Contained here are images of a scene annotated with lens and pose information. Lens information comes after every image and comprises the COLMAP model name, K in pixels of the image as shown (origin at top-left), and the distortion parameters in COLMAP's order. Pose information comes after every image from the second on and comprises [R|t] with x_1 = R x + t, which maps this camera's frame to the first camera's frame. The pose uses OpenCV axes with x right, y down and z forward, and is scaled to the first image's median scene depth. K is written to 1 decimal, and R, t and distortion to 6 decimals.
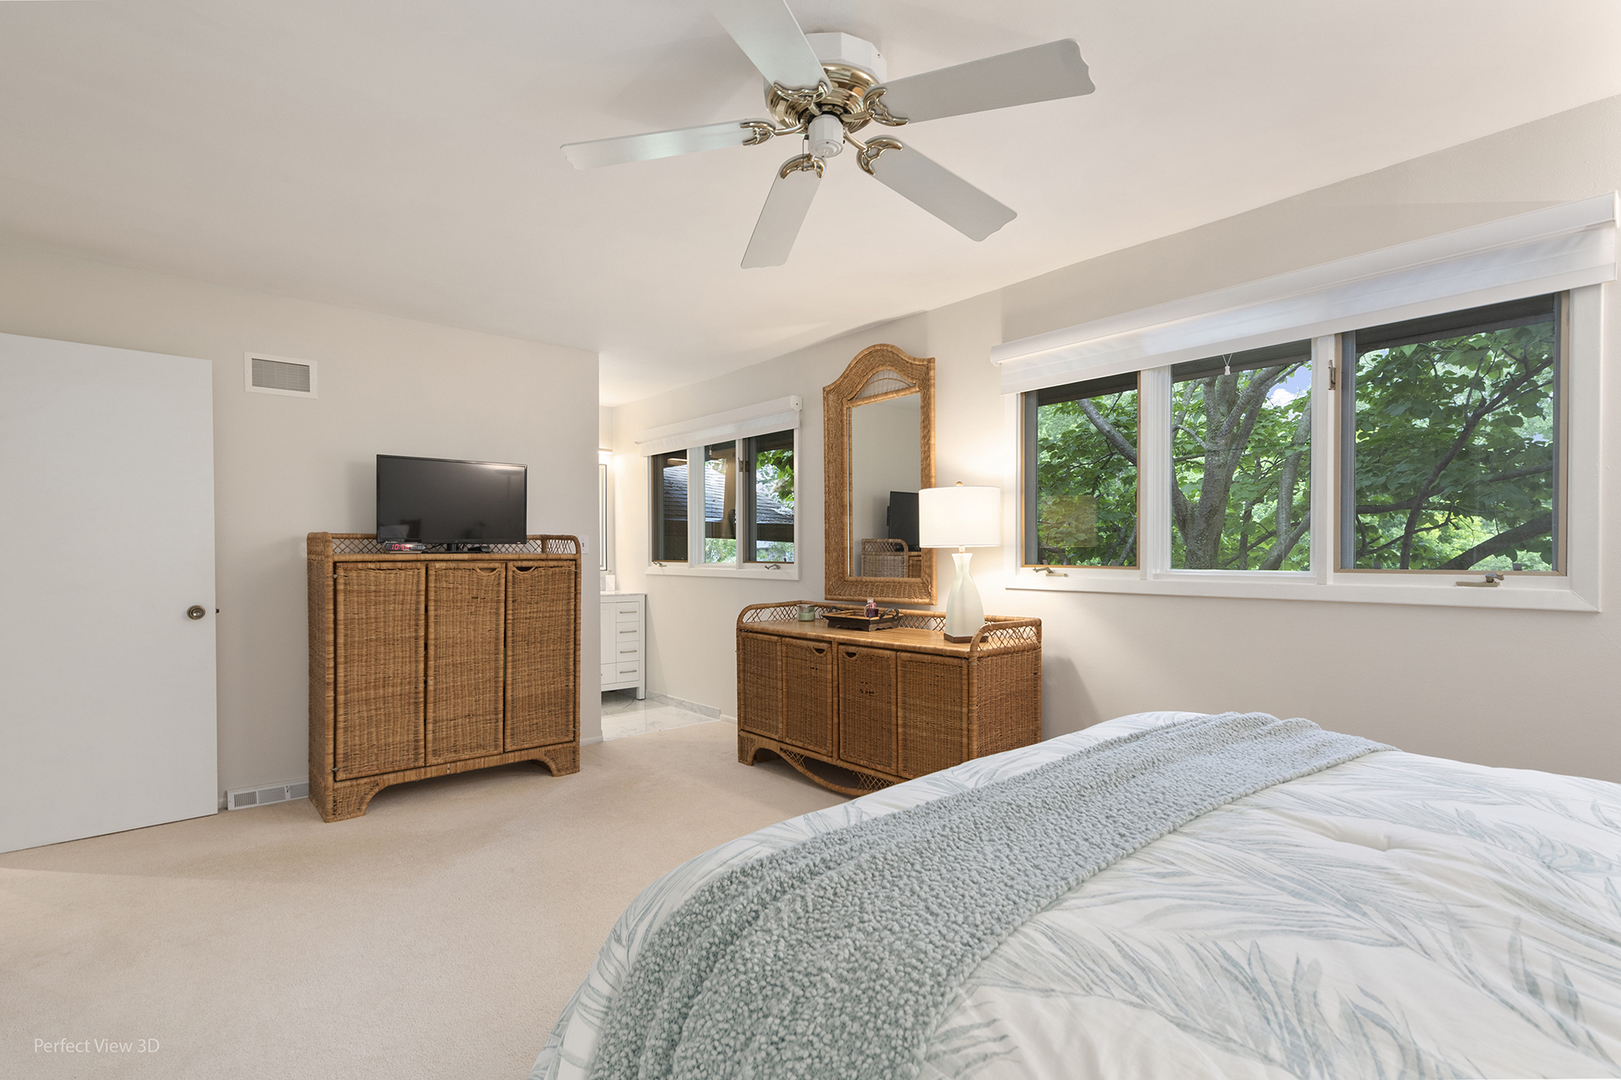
lens RADIAL K [[781.0, 0, 806.0], [0, 781.0, 558.3], [0, 0, 1]] dist [0.001994, -0.000012]
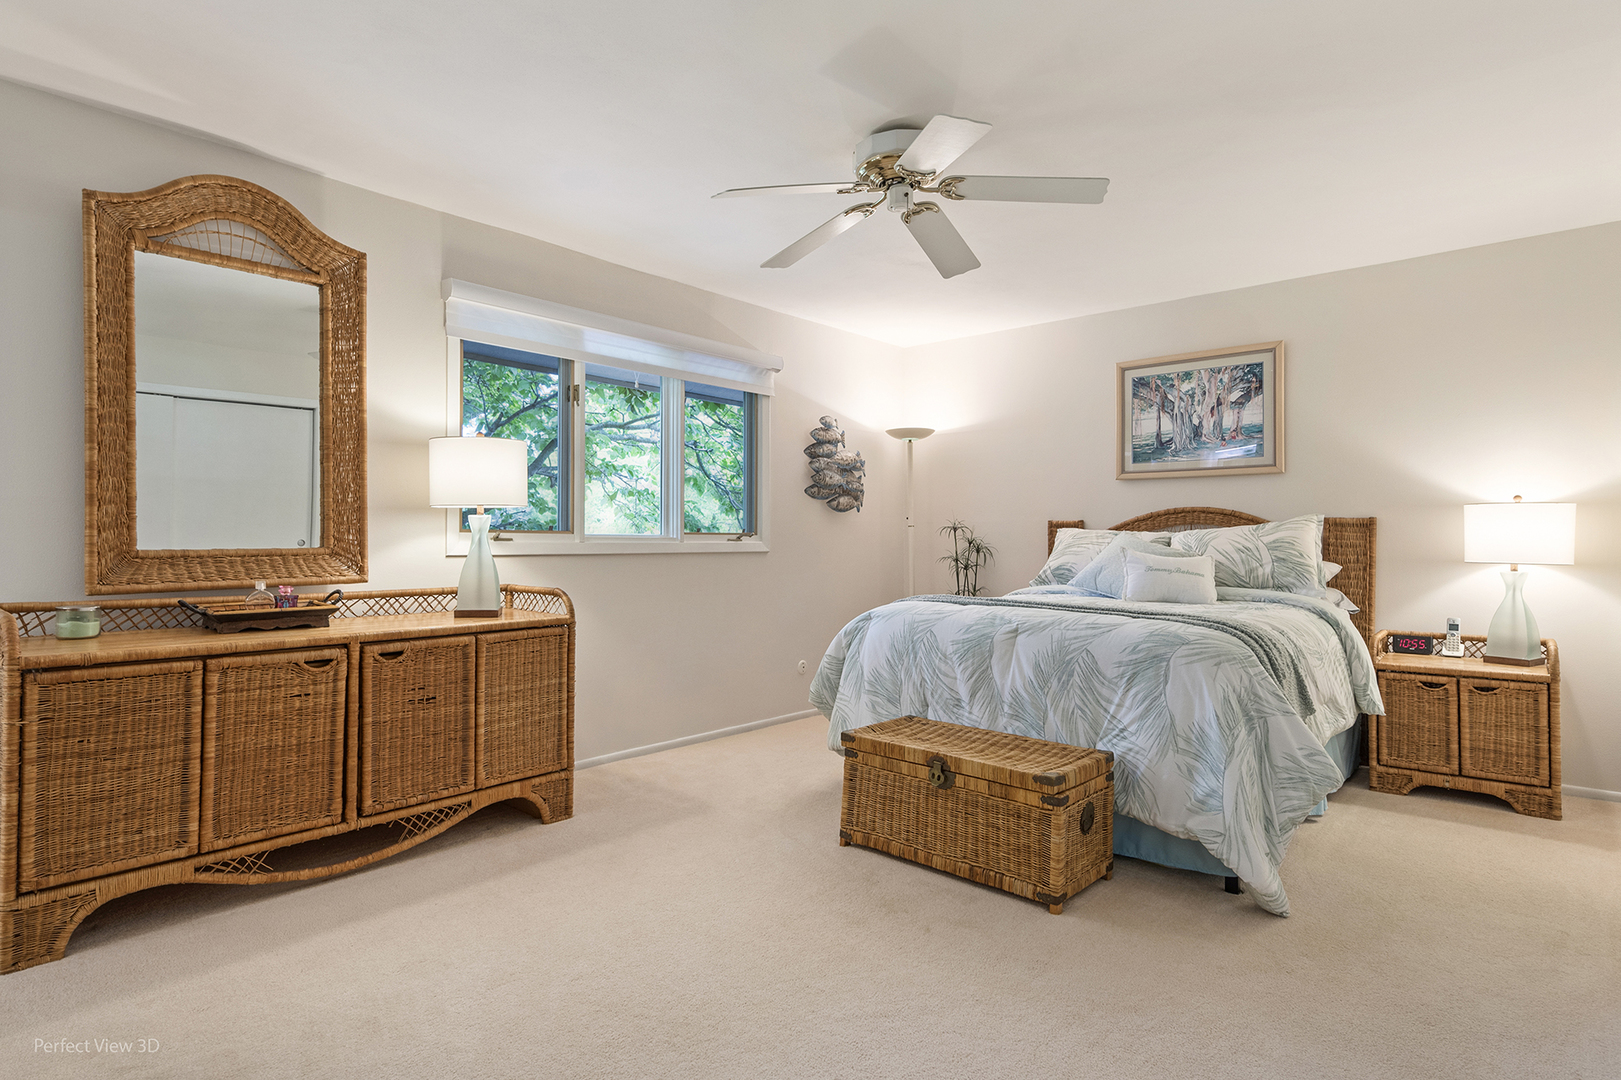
lens RADIAL K [[840.1, 0, 810.5], [0, 840.1, 540.0], [0, 0, 1]] dist [0.000241, 0.000012]
pose [[-0.149268, 0.003729, 0.988790, -0.707020], [0.008278, 0.999963, -0.002522, 0.024289], [-0.988762, 0.007809, -0.149294, 0.707193]]
